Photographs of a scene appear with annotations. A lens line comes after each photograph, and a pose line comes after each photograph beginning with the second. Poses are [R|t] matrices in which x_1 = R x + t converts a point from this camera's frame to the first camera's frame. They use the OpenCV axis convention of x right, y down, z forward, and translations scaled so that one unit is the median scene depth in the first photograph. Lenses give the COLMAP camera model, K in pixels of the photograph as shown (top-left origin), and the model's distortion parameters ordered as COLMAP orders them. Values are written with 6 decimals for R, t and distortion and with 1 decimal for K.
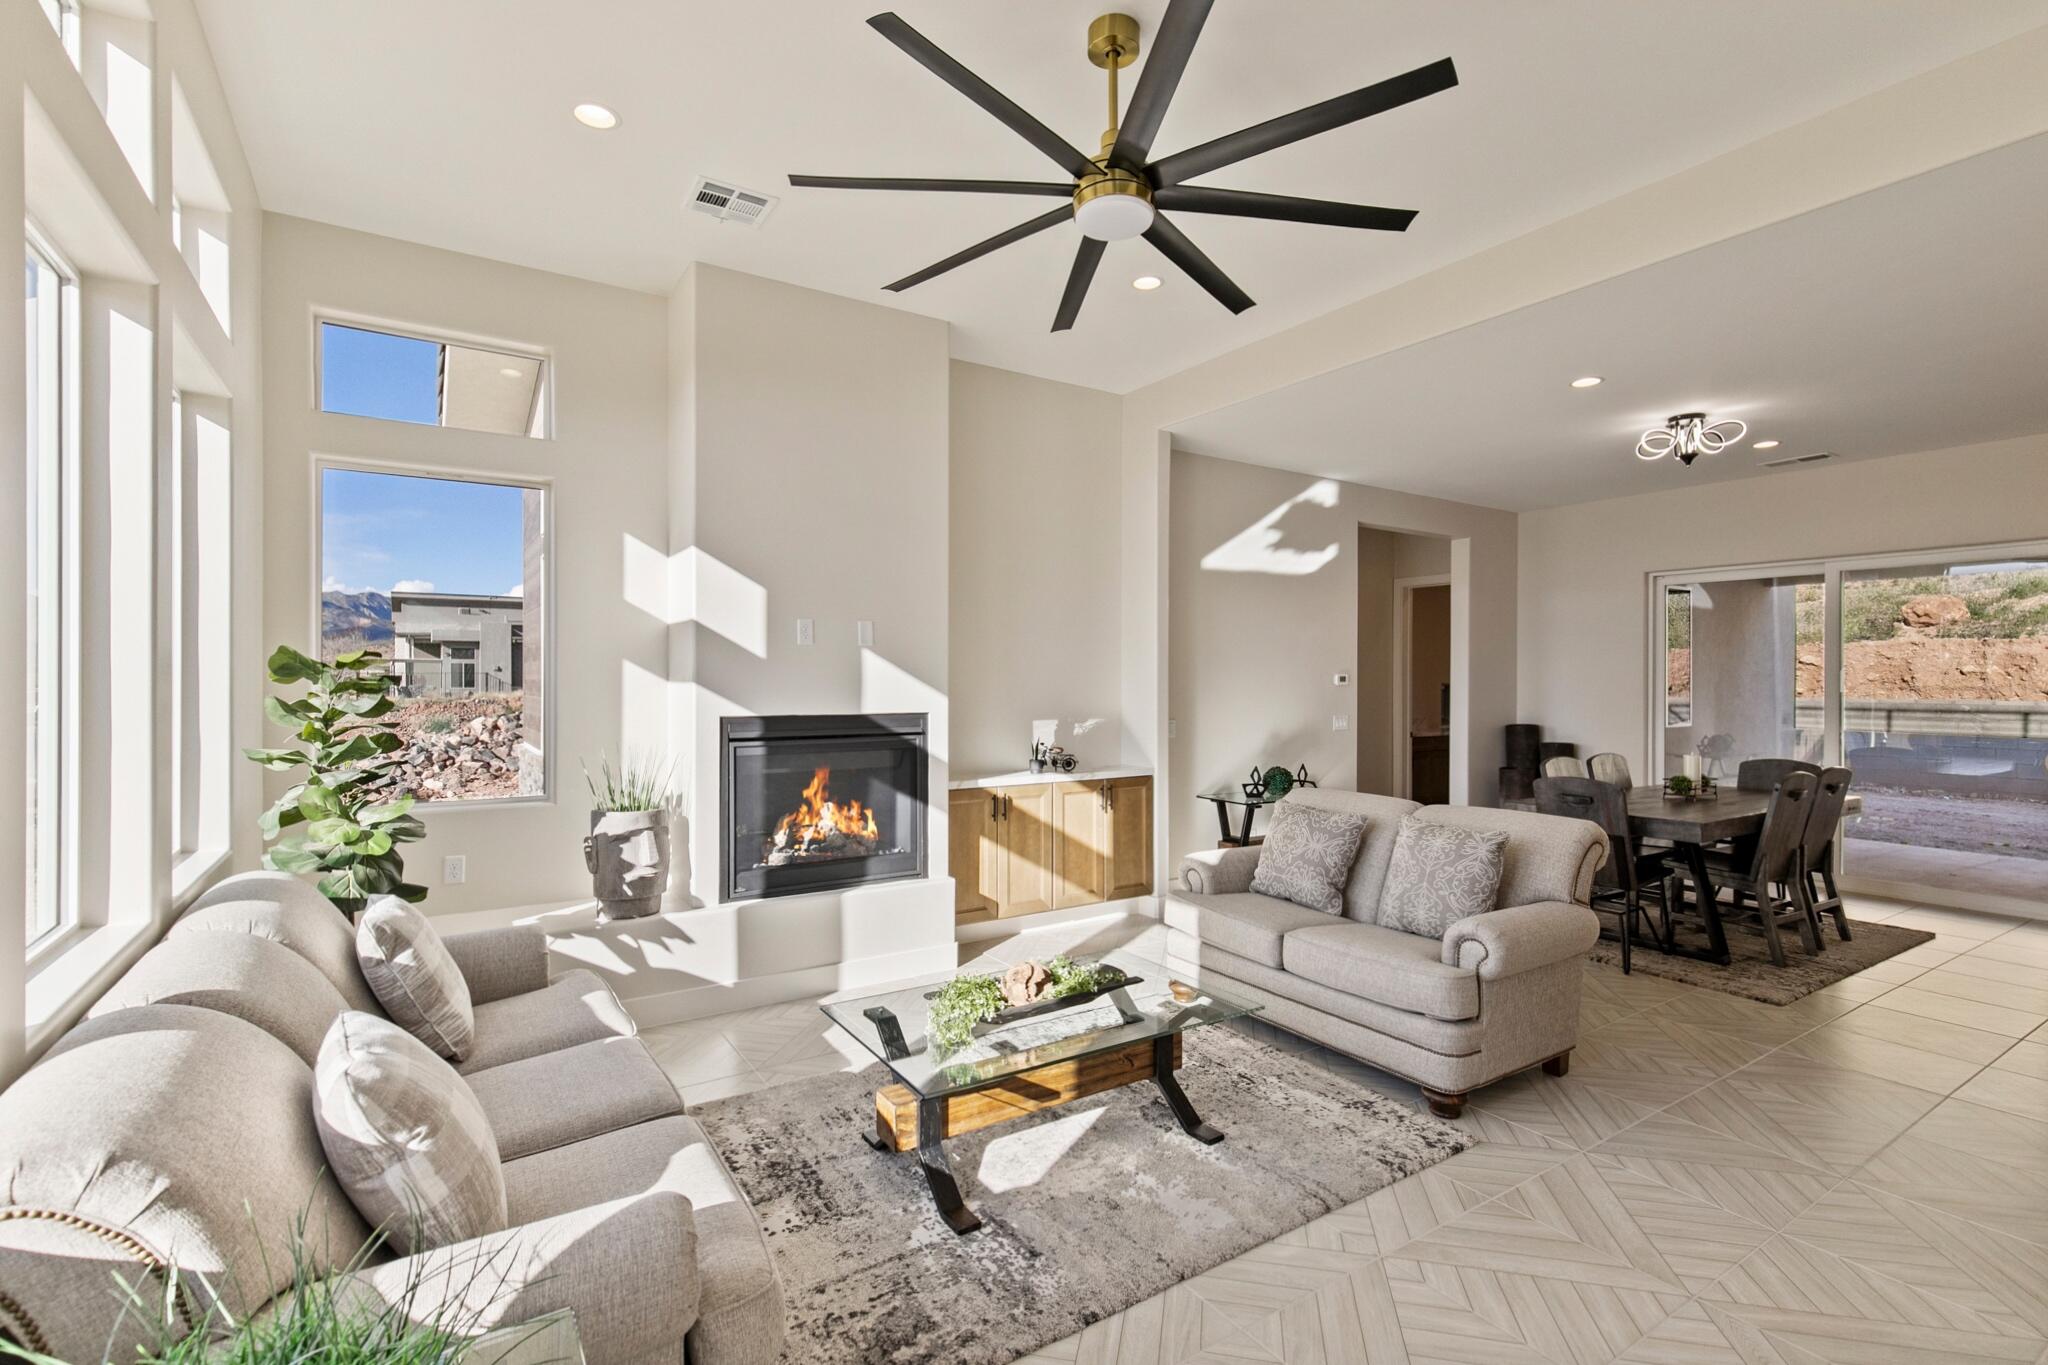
lens RADIAL K [[938.8, 0, 1027.7], [0, 938.8, 682.9], [0, 0, 1]] dist [-0.000660, -0.000029]
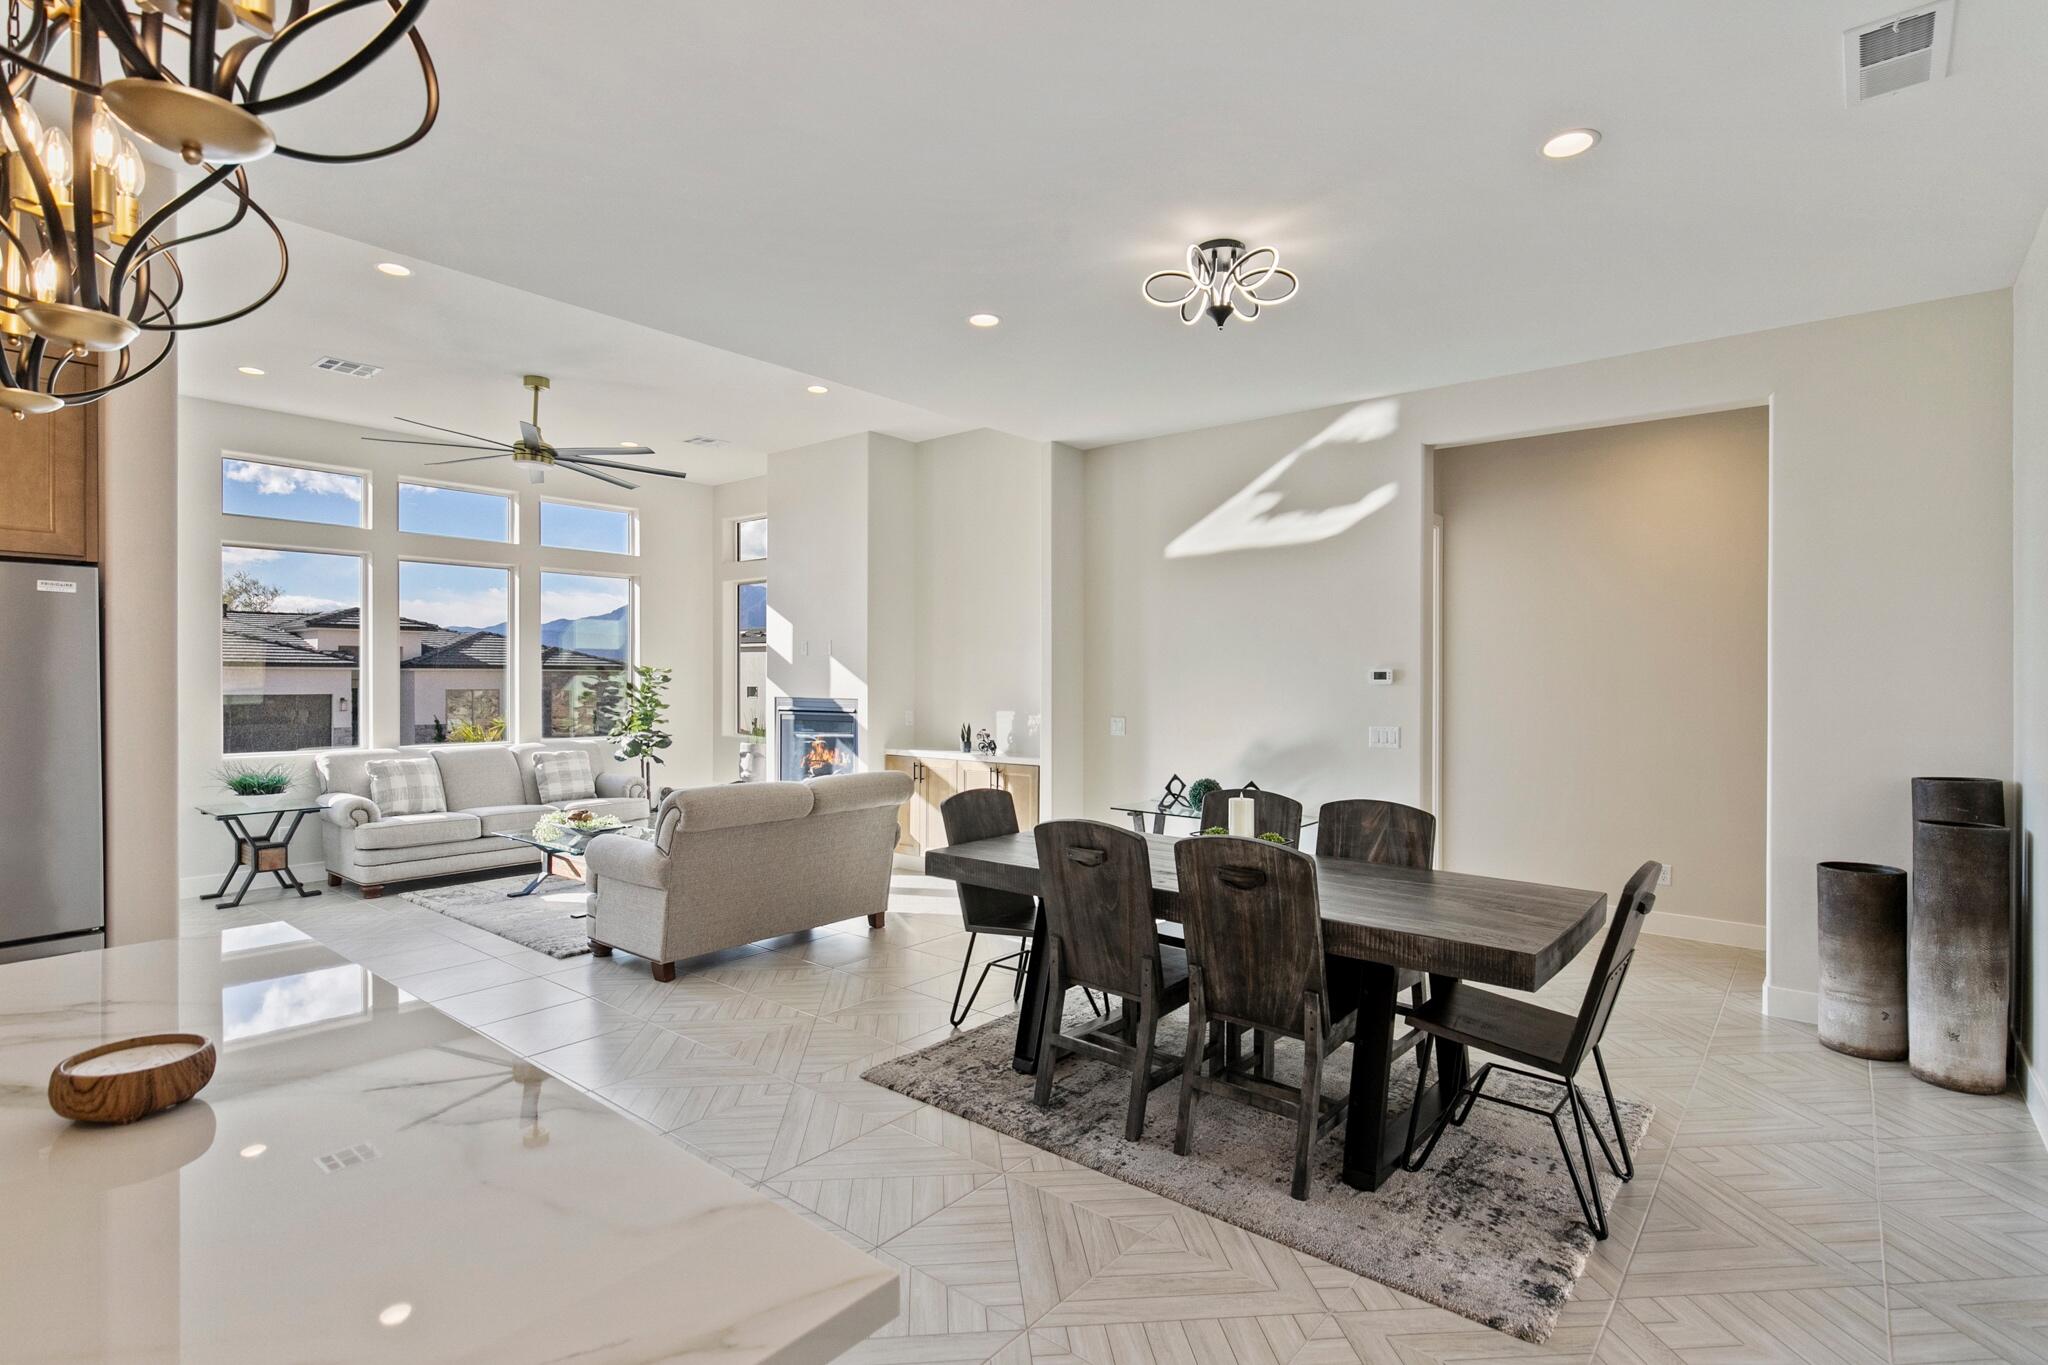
lens RADIAL K [[987.5, 0, 1025.9], [0, 987.5, 678.5], [0, 0, 1]] dist [0.000468, 0.000020]
pose [[0.285909, 0.000216, -0.958257, 1.029164], [-0.002773, 0.999996, -0.000602, -0.000859], [0.958253, 0.002830, 0.285909, 0.554036]]
